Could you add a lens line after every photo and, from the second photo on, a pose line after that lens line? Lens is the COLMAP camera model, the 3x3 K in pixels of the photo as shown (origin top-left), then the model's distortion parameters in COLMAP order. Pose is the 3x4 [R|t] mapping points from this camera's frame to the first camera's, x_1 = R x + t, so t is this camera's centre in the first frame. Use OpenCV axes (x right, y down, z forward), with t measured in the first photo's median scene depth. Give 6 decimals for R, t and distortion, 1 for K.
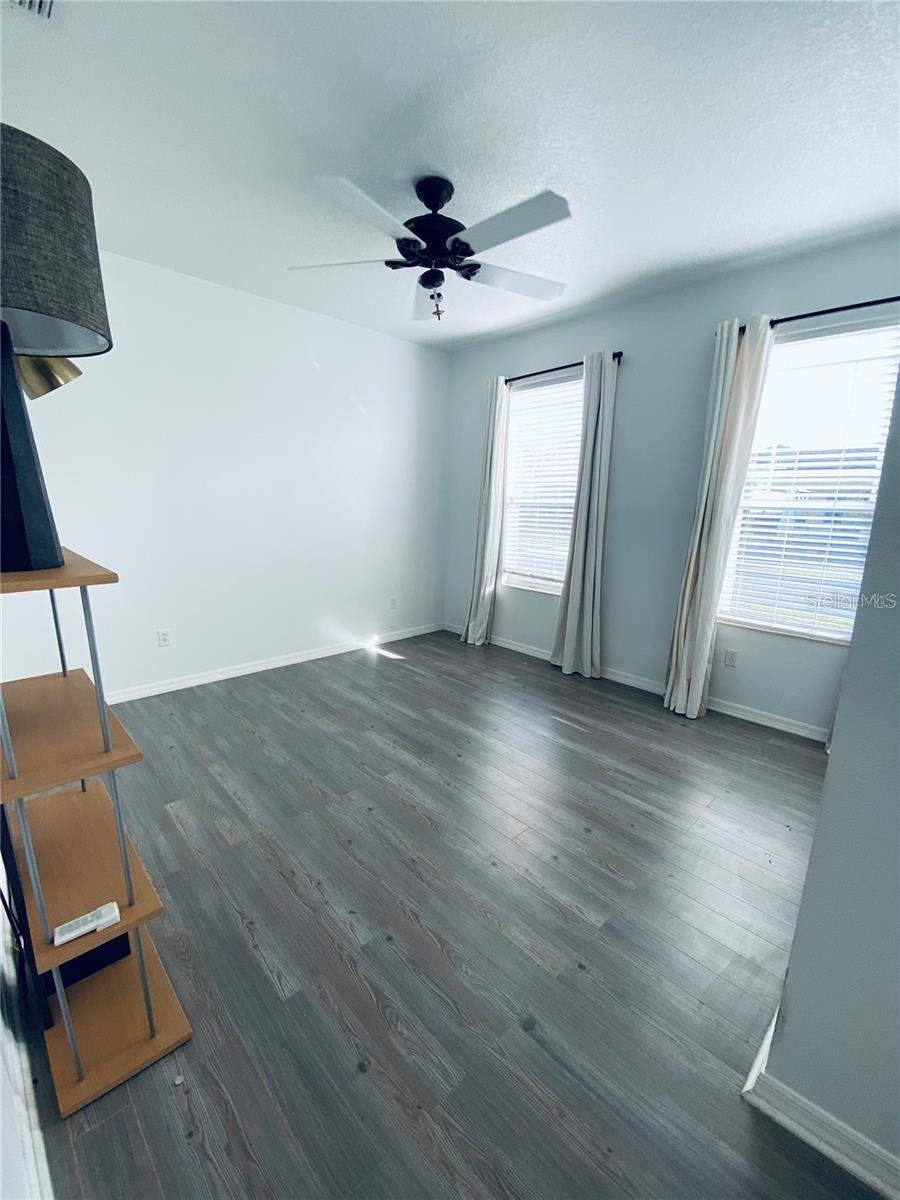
lens RADIAL K [[490.2, 0, 454.5], [0, 490.2, 598.5], [0, 0, 1]] dist [0.022182, -0.019295]
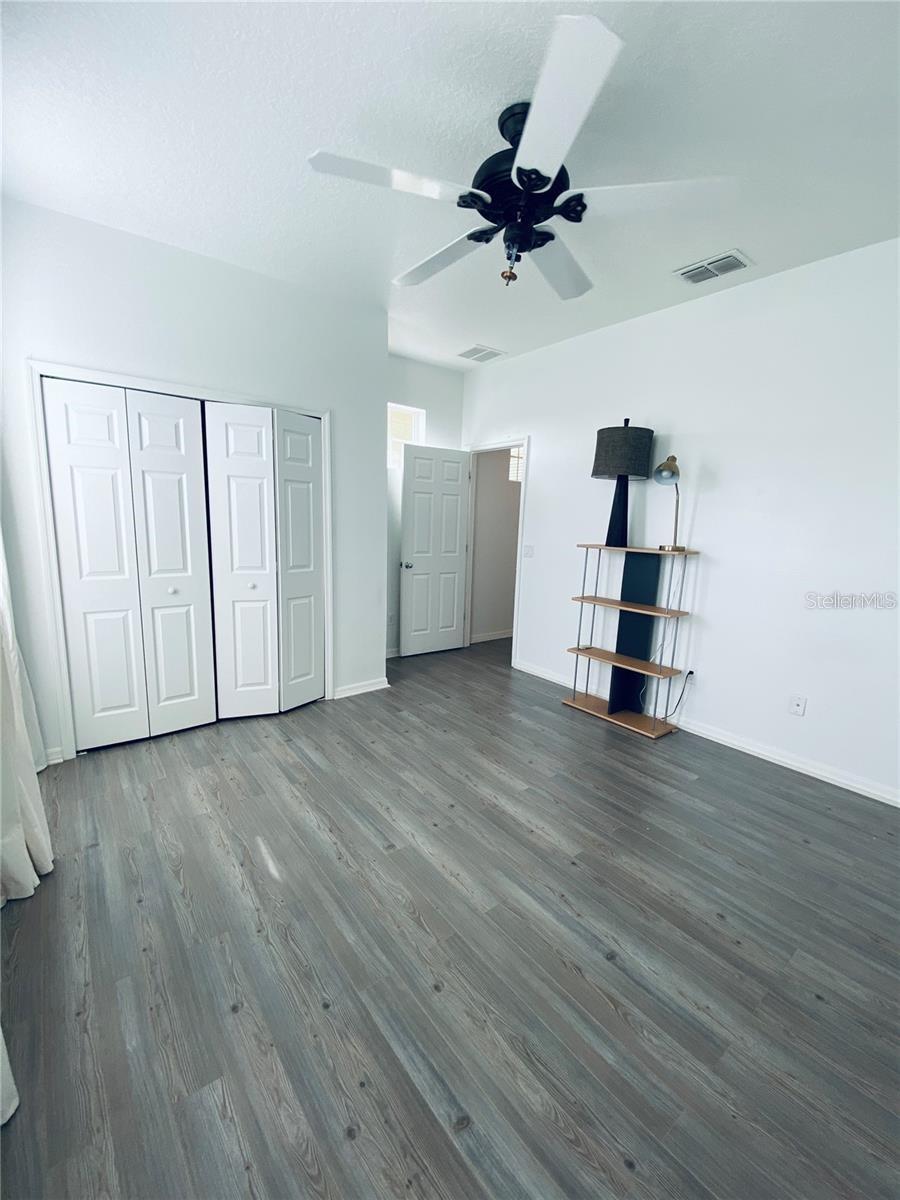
lens RADIAL K [[490.2, 0, 454.5], [0, 490.2, 598.5], [0, 0, 1]] dist [0.022182, -0.019295]
pose [[-0.994348, -0.062614, 0.085737, -0.042193], [-0.028601, 0.935700, 0.351636, -0.295861], [-0.102241, 0.347196, -0.932202, 1.488151]]
